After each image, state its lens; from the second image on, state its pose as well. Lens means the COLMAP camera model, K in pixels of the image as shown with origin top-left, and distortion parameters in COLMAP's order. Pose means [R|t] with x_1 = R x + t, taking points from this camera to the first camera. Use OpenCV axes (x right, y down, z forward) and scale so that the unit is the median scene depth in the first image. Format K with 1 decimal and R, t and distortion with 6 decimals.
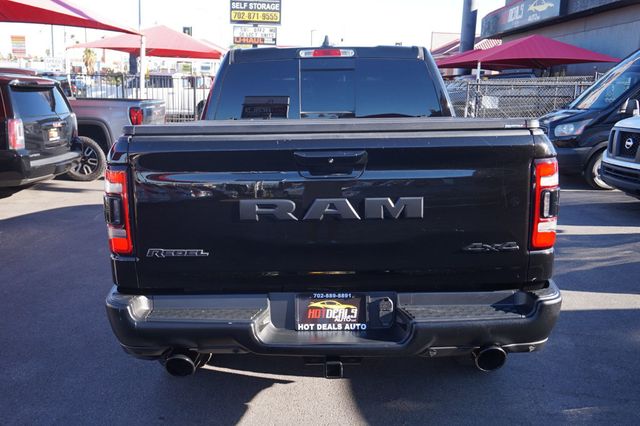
lens RADIAL K [[617.4, 0, 320.0], [0, 617.4, 213.0], [0, 0, 1]] dist [0.001083, -0.002915]
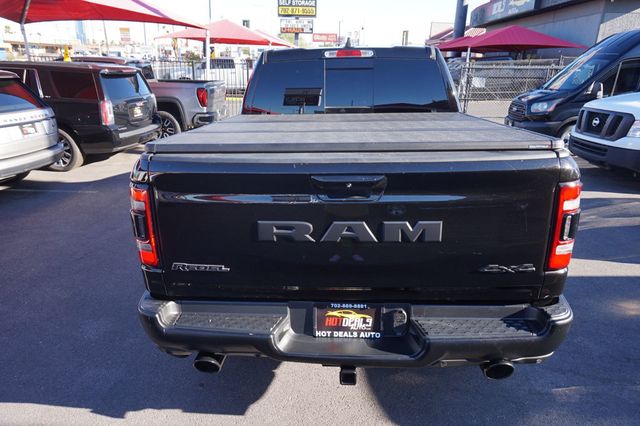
lens RADIAL K [[438.2, 0, 320.0], [0, 438.2, 213.0], [0, 0, 1]] dist [-0.022229, 0.007838]
pose [[0.998459, 0.015689, -0.053230, 0.004929], [-0.008737, 0.991683, 0.128404, -0.067915], [0.054802, -0.127741, 0.990292, 0.160676]]
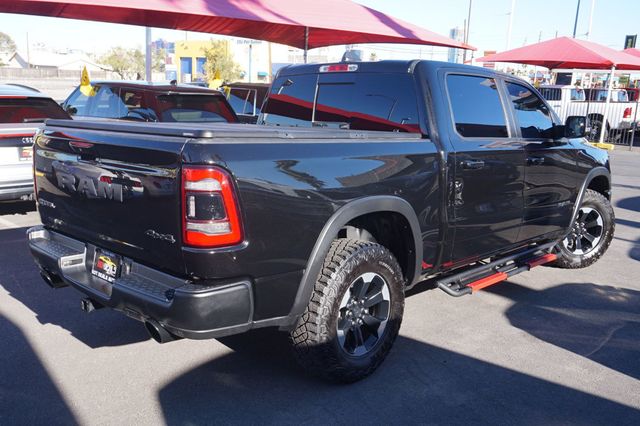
lens RADIAL K [[617.4, 0, 320.0], [0, 617.4, 213.0], [0, 0, 1]] dist [0.001083, -0.002915]
pose [[0.712775, 0.141913, -0.686886, 0.718749], [-0.154588, 0.987021, 0.043507, -0.047013], [0.684144, 0.075174, 0.725462, 0.198210]]
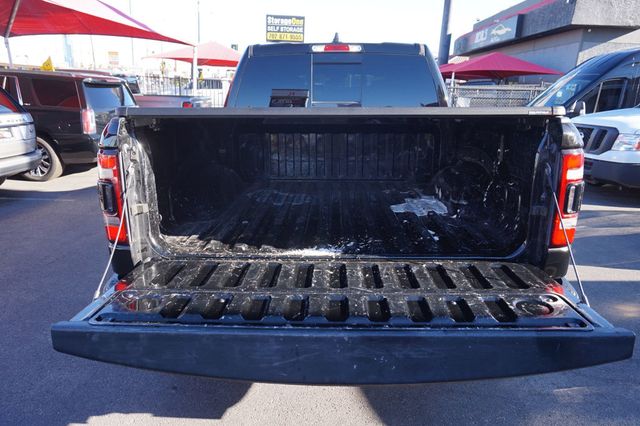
lens RADIAL K [[438.2, 0, 320.0], [0, 438.2, 213.0], [0, 0, 1]] dist [-0.022229, 0.007838]
pose [[0.999549, 0.019192, -0.023099, 0.004523], [-0.017579, 0.997522, 0.068120, -0.017310], [0.024349, -0.067684, 0.997410, 0.188052]]
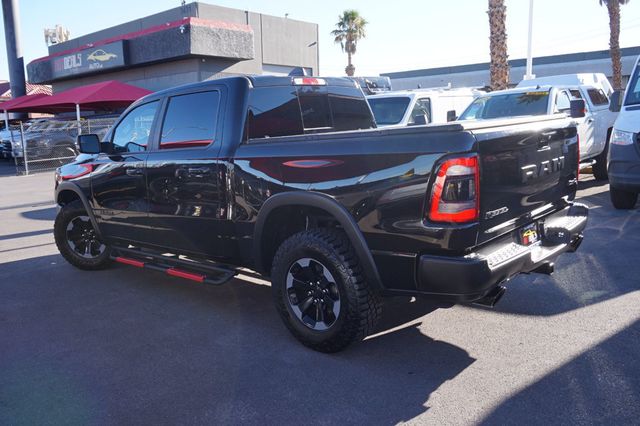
lens RADIAL K [[546.5, 0, 320.0], [0, 546.5, 213.0], [0, 0, 1]] dist [-0.003637, -0.007049]
pose [[0.664305, -0.153938, 0.731439, -0.784892], [0.190779, 0.981071, 0.033207, -0.030017], [-0.722705, 0.117484, 0.681098, 0.254809]]
